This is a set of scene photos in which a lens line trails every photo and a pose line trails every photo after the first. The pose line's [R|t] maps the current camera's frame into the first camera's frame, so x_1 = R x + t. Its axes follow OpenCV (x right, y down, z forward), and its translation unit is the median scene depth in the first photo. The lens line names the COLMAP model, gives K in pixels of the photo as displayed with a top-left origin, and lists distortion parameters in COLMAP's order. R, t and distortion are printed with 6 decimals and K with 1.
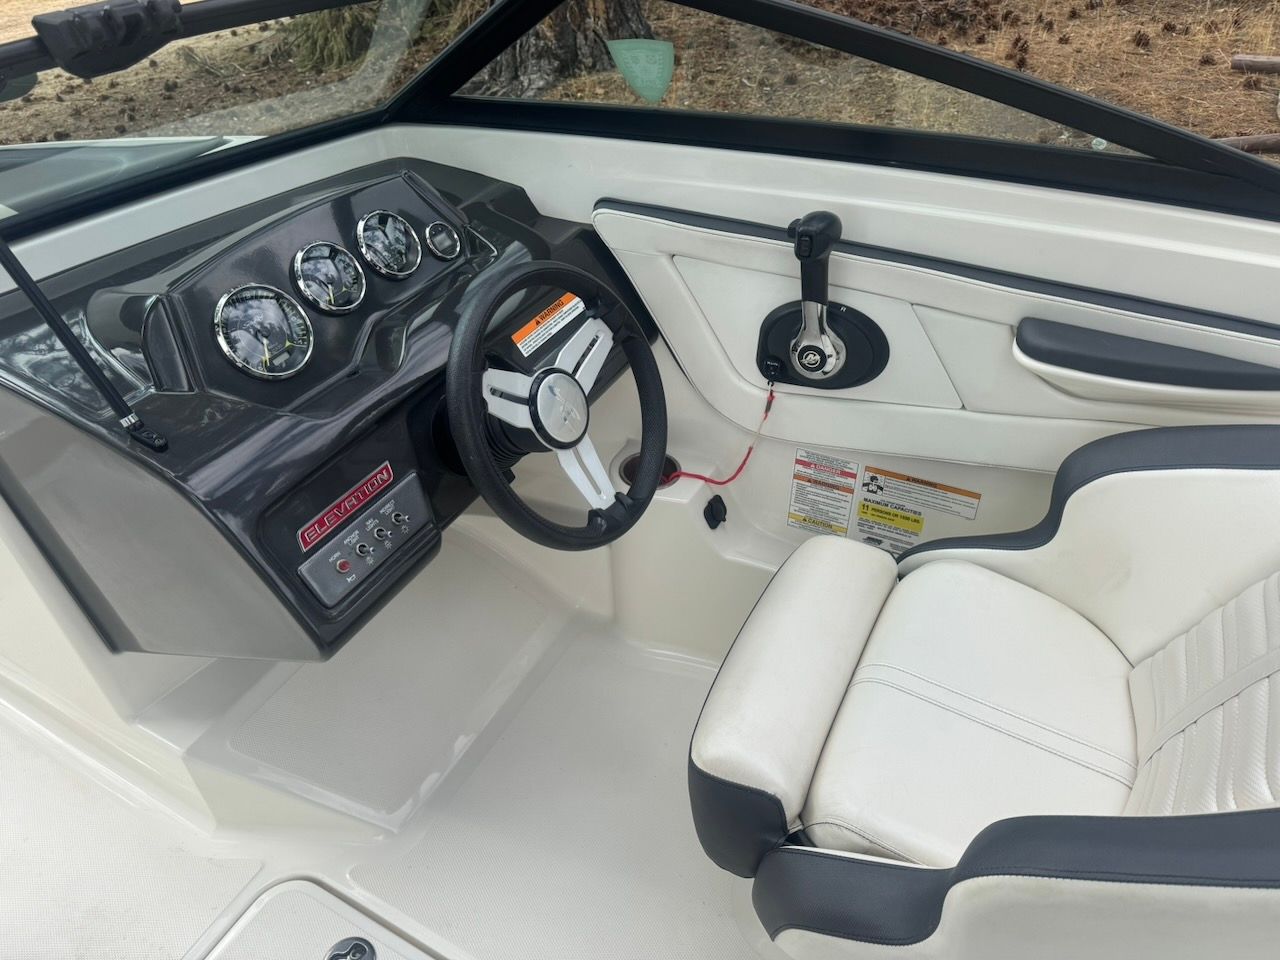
lens RADIAL K [[910.4, 0, 629.3], [0, 910.4, 472.8], [0, 0, 1]] dist [0.029483, -0.035275]
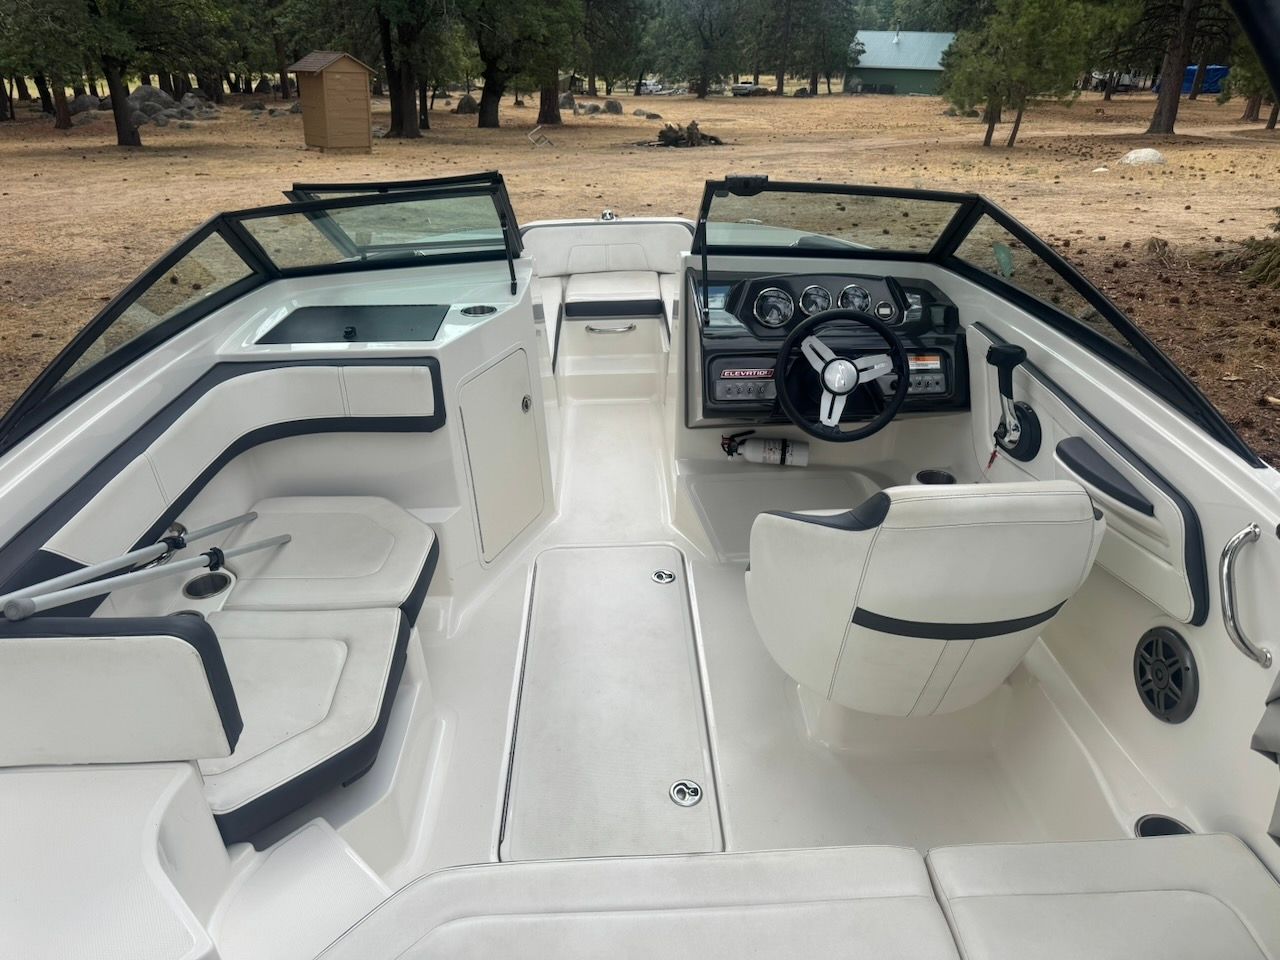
lens RADIAL K [[910.4, 0, 634.9], [0, 910.4, 479.8], [0, 0, 1]] dist [0.029483, -0.035275]
pose [[0.515720, 0.425894, -0.743402, 1.094852], [-0.542517, 0.833904, 0.101382, 0.143431], [0.663104, 0.351024, 0.661116, -0.532093]]
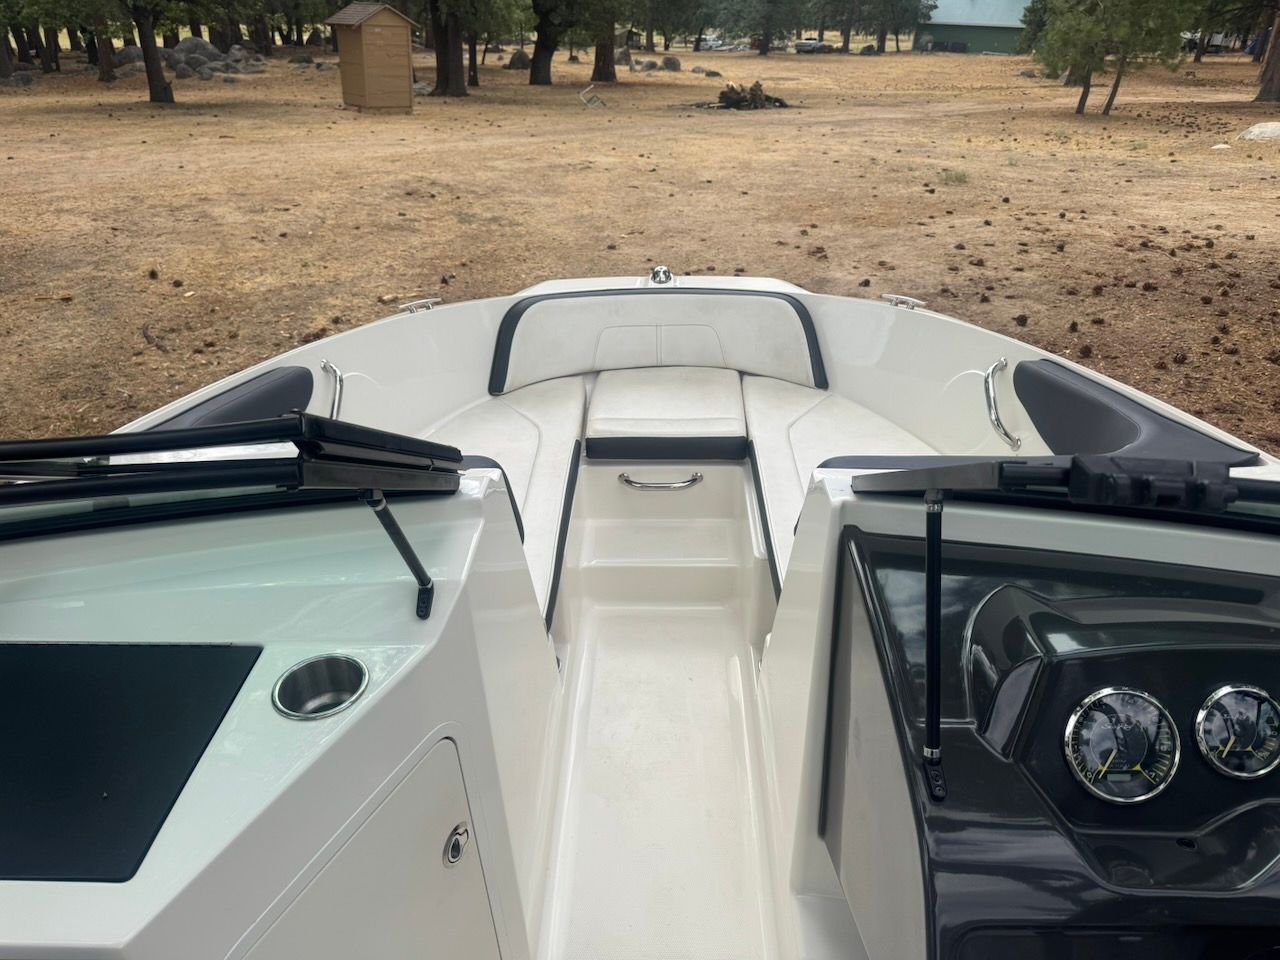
lens RADIAL K [[910.4, 0, 642.3], [0, 910.4, 478.8], [0, 0, 1]] dist [0.029483, -0.035275]
pose [[0.471159, 0.469949, -0.746430, -0.063603], [-0.560524, 0.812926, 0.158001, -0.187337], [0.681044, 0.343948, 0.646435, 0.035860]]
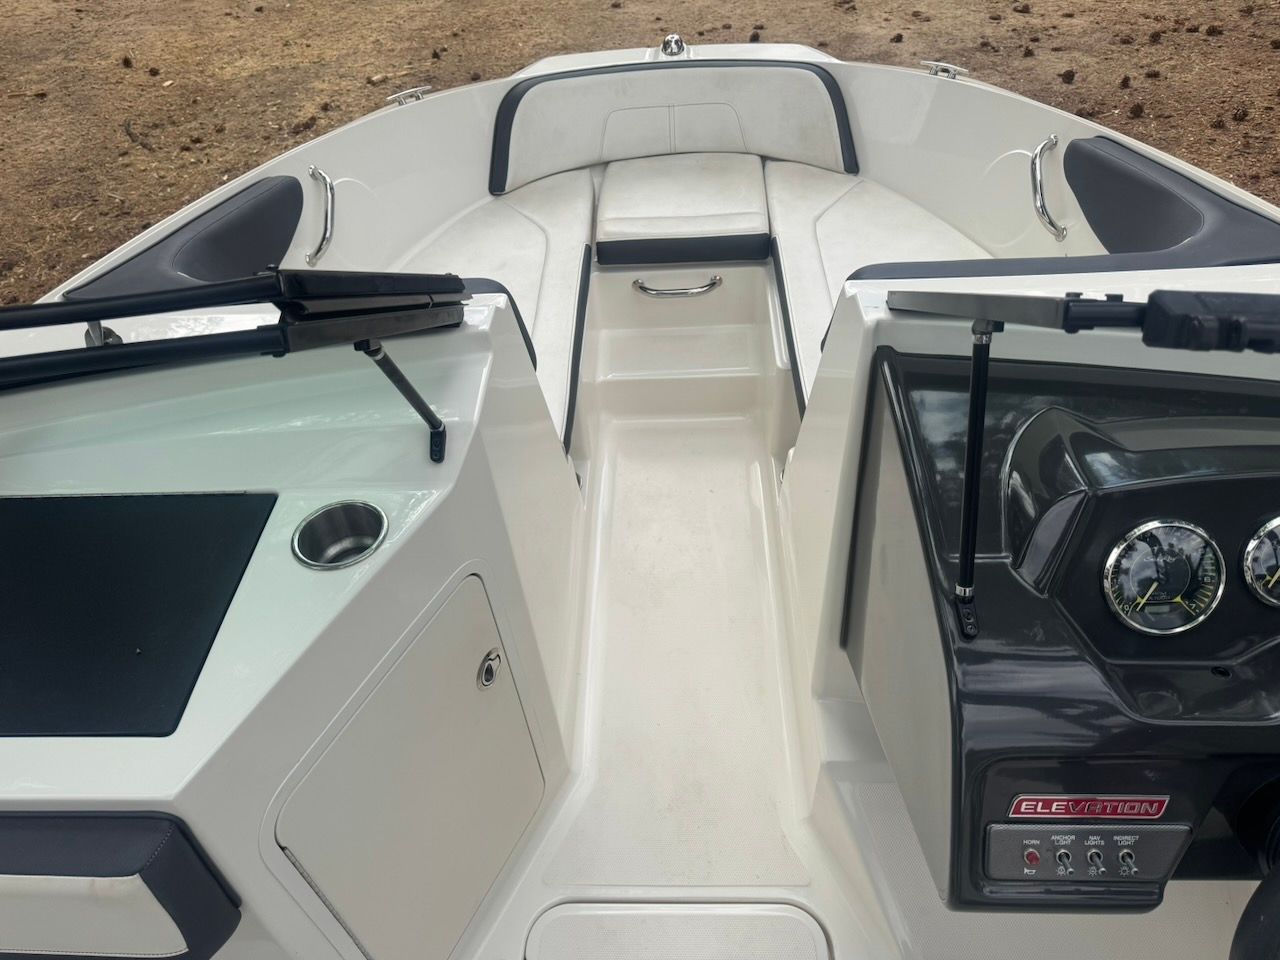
lens RADIAL K [[910.4, 0, 633.5], [0, 910.4, 480.0], [0, 0, 1]] dist [0.029483, -0.035275]
pose [[0.468522, 0.615708, -0.633554, -0.114809], [-0.527893, 0.770142, 0.358065, -0.206936], [0.708390, 0.166687, 0.685856, 0.053665]]
